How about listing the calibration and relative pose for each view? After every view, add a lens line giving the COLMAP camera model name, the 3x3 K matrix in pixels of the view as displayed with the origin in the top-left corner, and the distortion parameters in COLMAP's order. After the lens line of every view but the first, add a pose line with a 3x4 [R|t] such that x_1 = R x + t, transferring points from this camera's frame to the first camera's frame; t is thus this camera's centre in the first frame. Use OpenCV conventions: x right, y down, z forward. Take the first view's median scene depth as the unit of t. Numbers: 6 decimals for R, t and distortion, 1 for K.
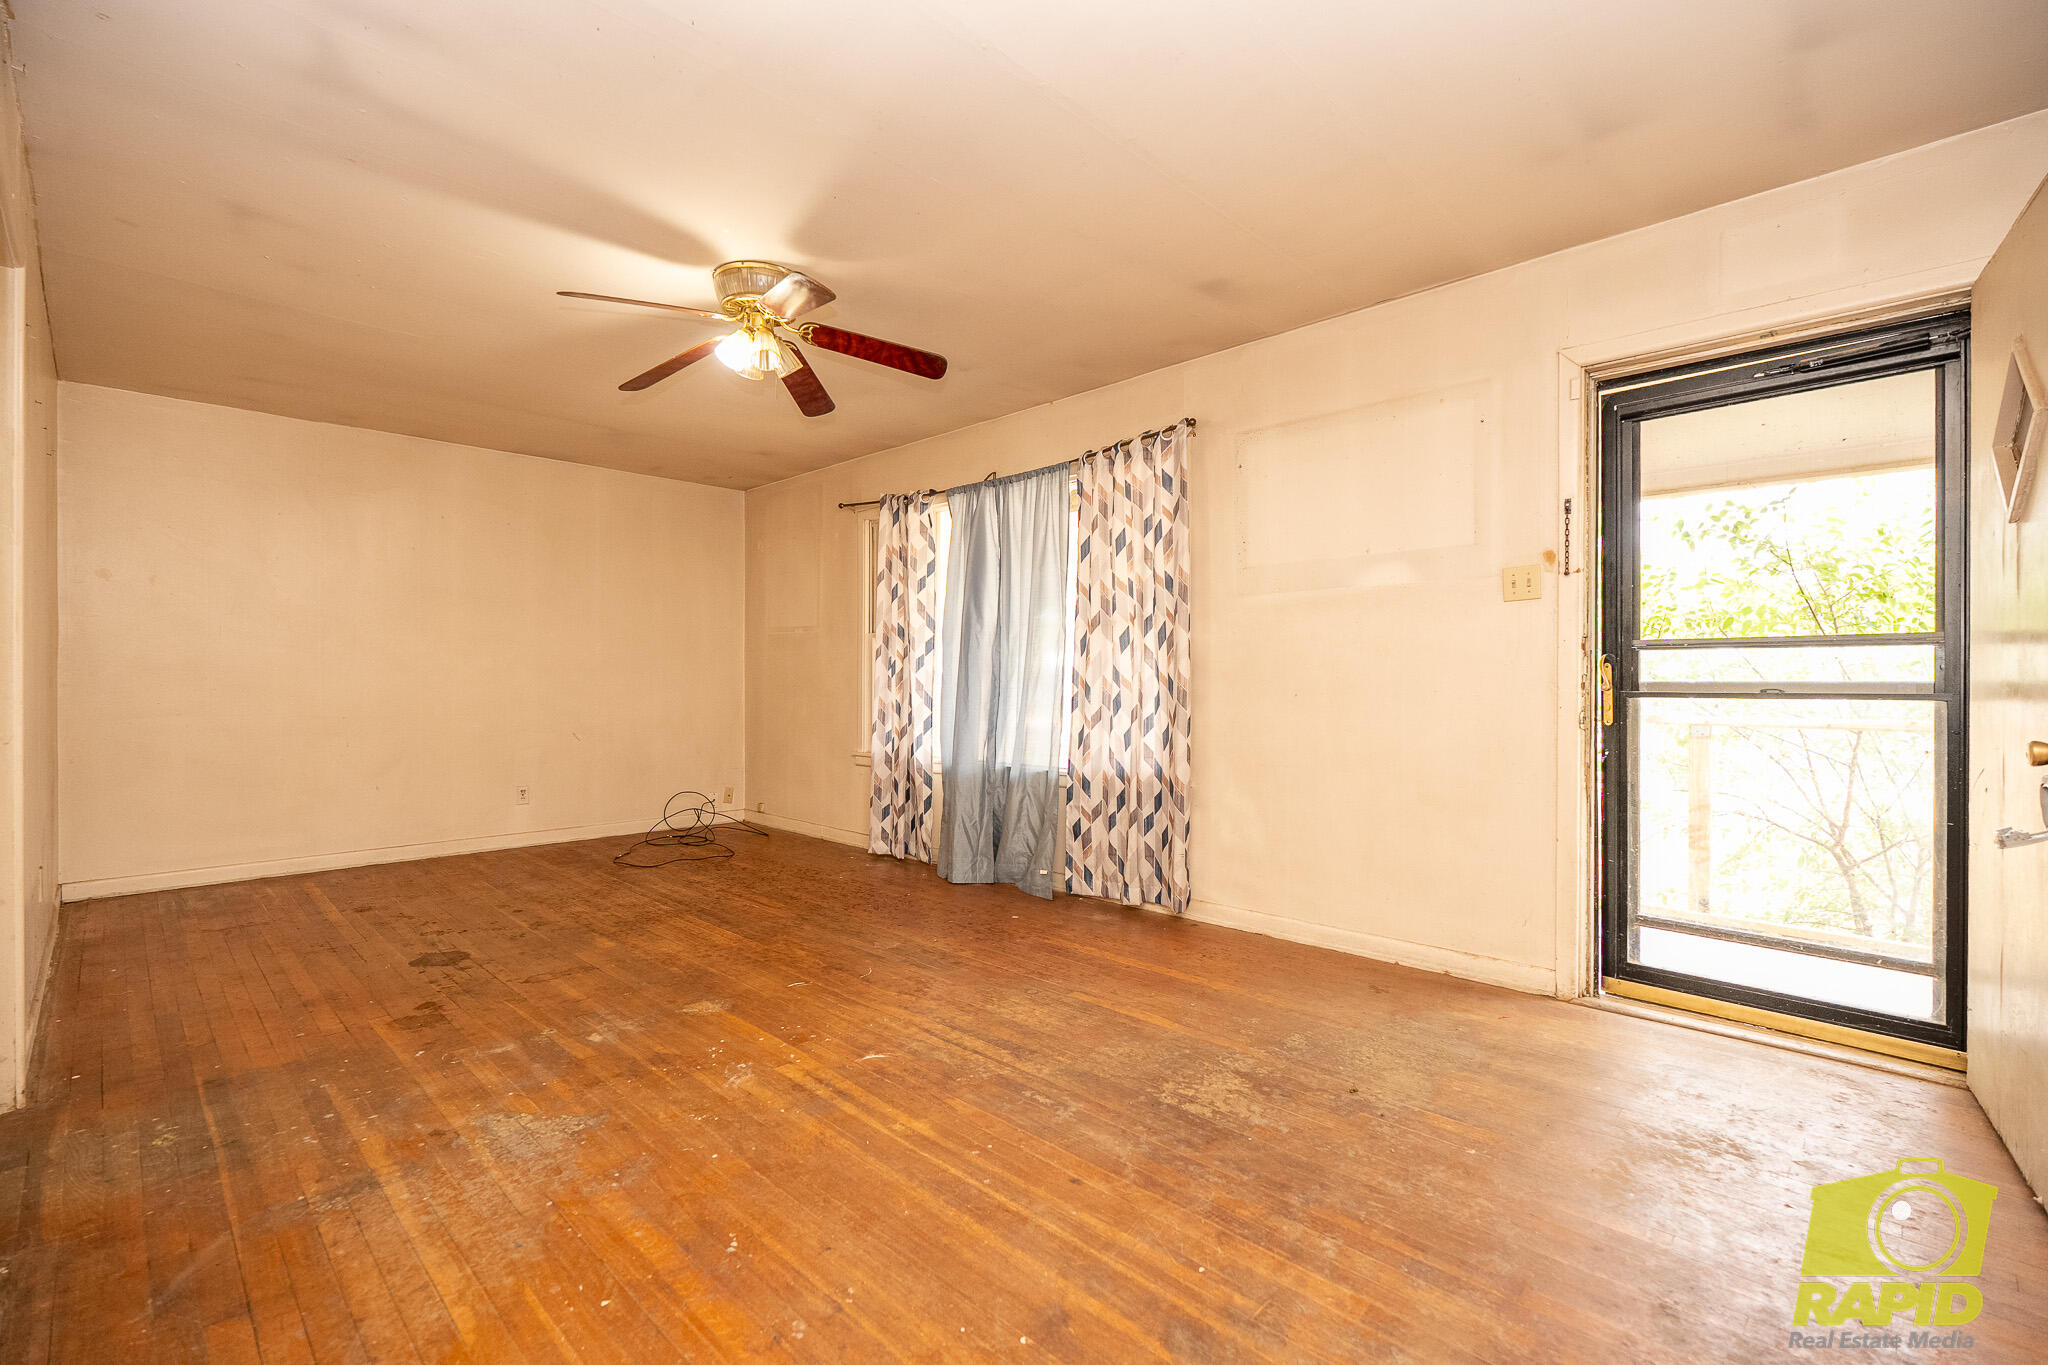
lens RADIAL K [[895.2, 0, 1024.0], [0, 895.2, 682.5], [0, 0, 1]] dist [-0.005983, 0.001318]
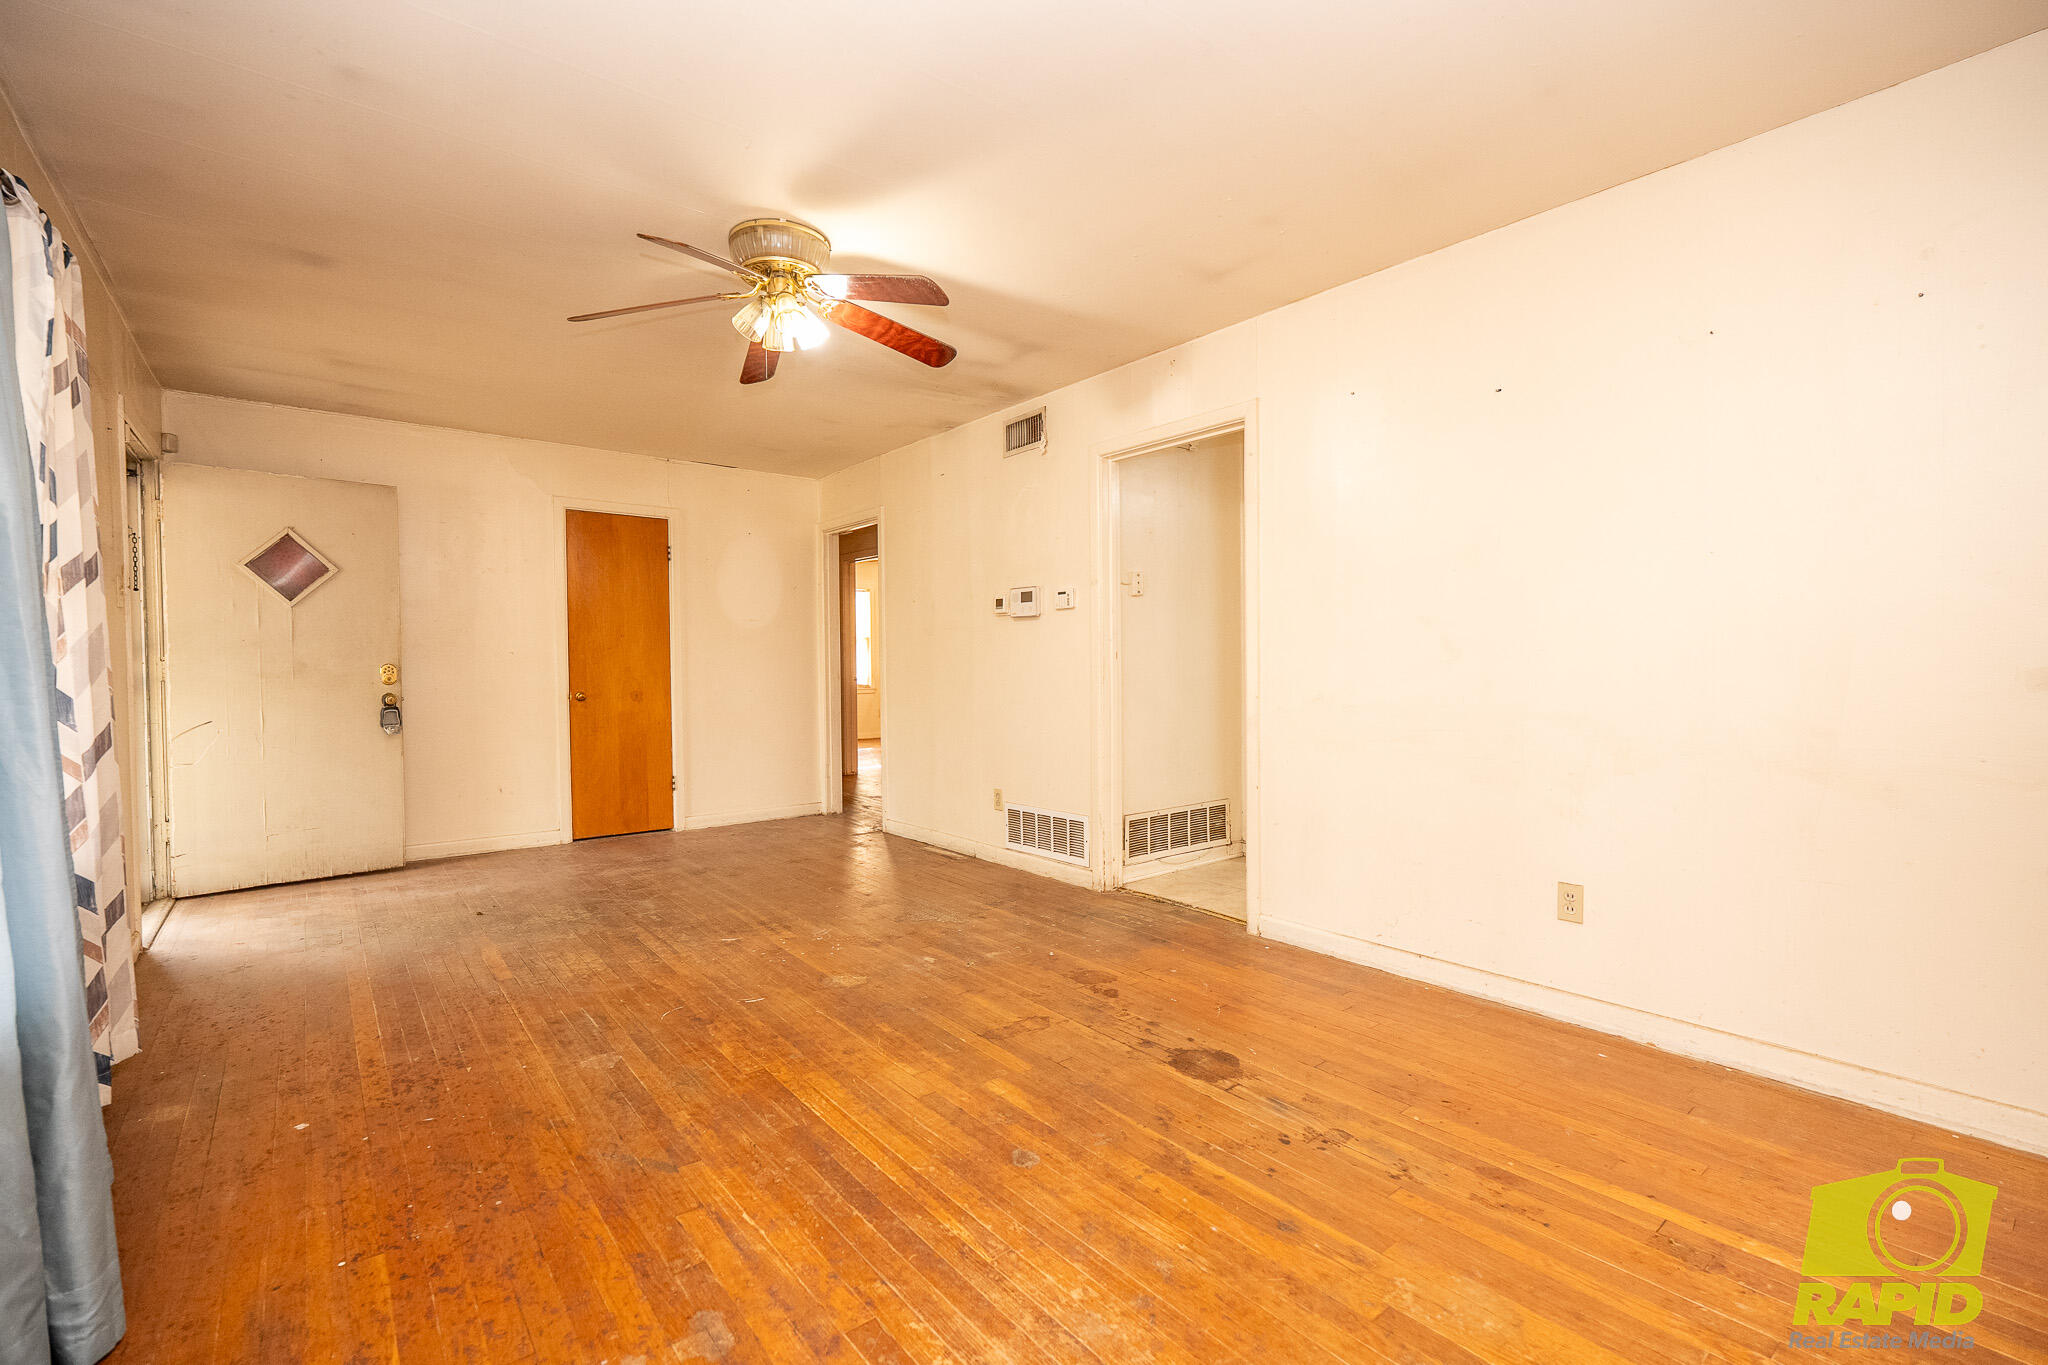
lens RADIAL K [[895.2, 0, 1024.0], [0, 895.2, 682.5], [0, 0, 1]] dist [-0.005983, 0.001318]
pose [[-0.992389, 0.003601, 0.123092, -0.753520], [0.006820, 0.999645, 0.025738, -0.022891], [-0.122956, 0.026381, -0.992061, 2.179794]]
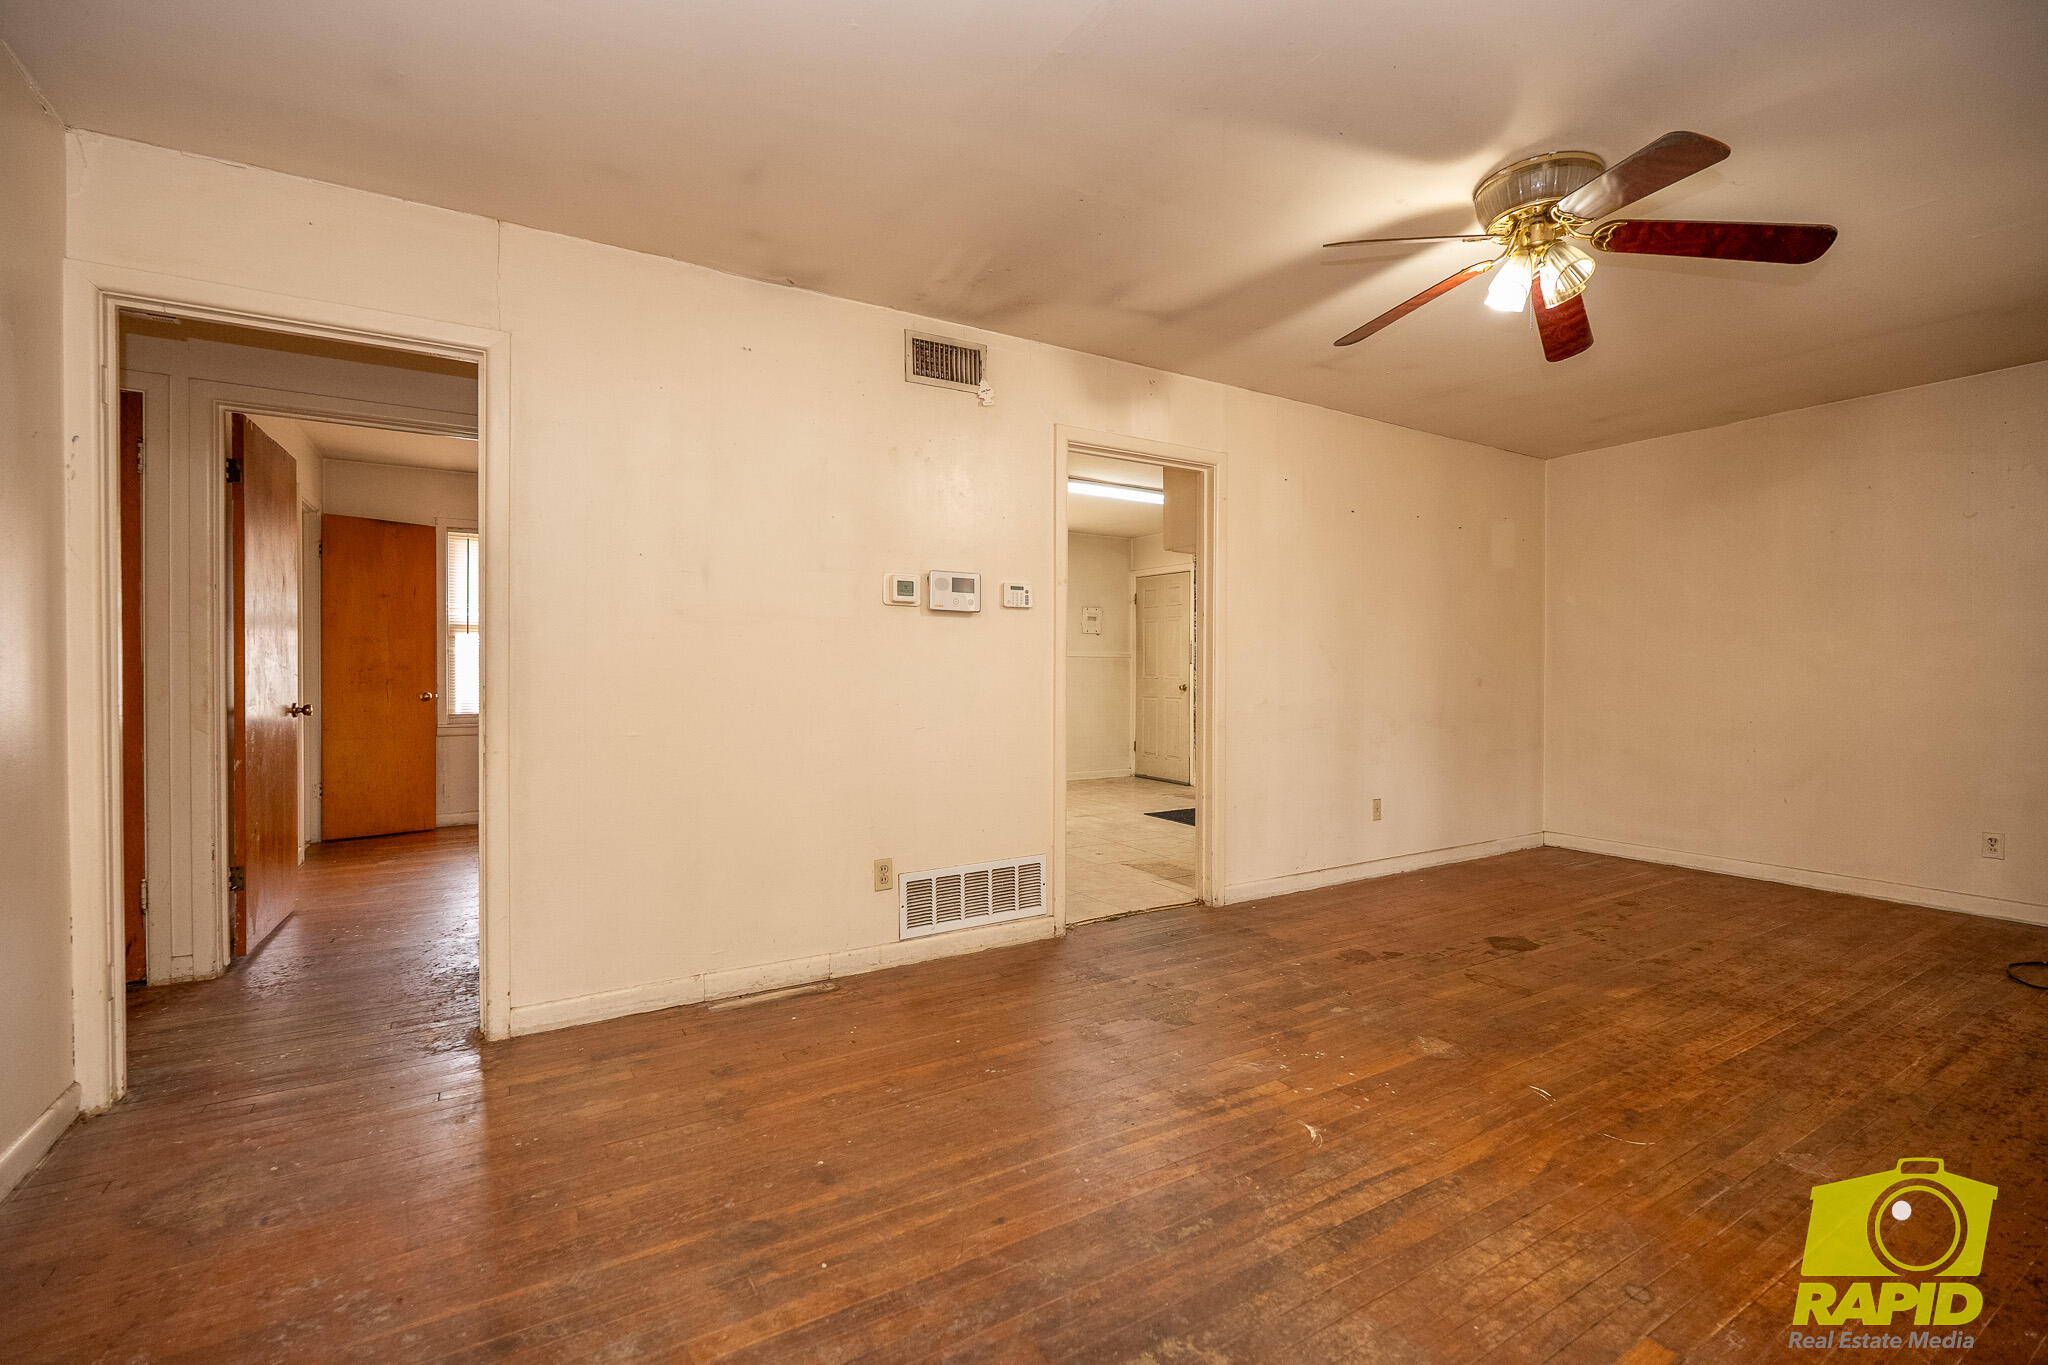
lens RADIAL K [[895.2, 0, 1024.0], [0, 895.2, 682.5], [0, 0, 1]] dist [-0.005983, 0.001318]
pose [[-0.247146, 0.008941, -0.968937, 0.674588], [-0.005313, 0.999930, 0.010582, -0.017540], [0.968964, 0.007764, -0.247081, 0.874769]]
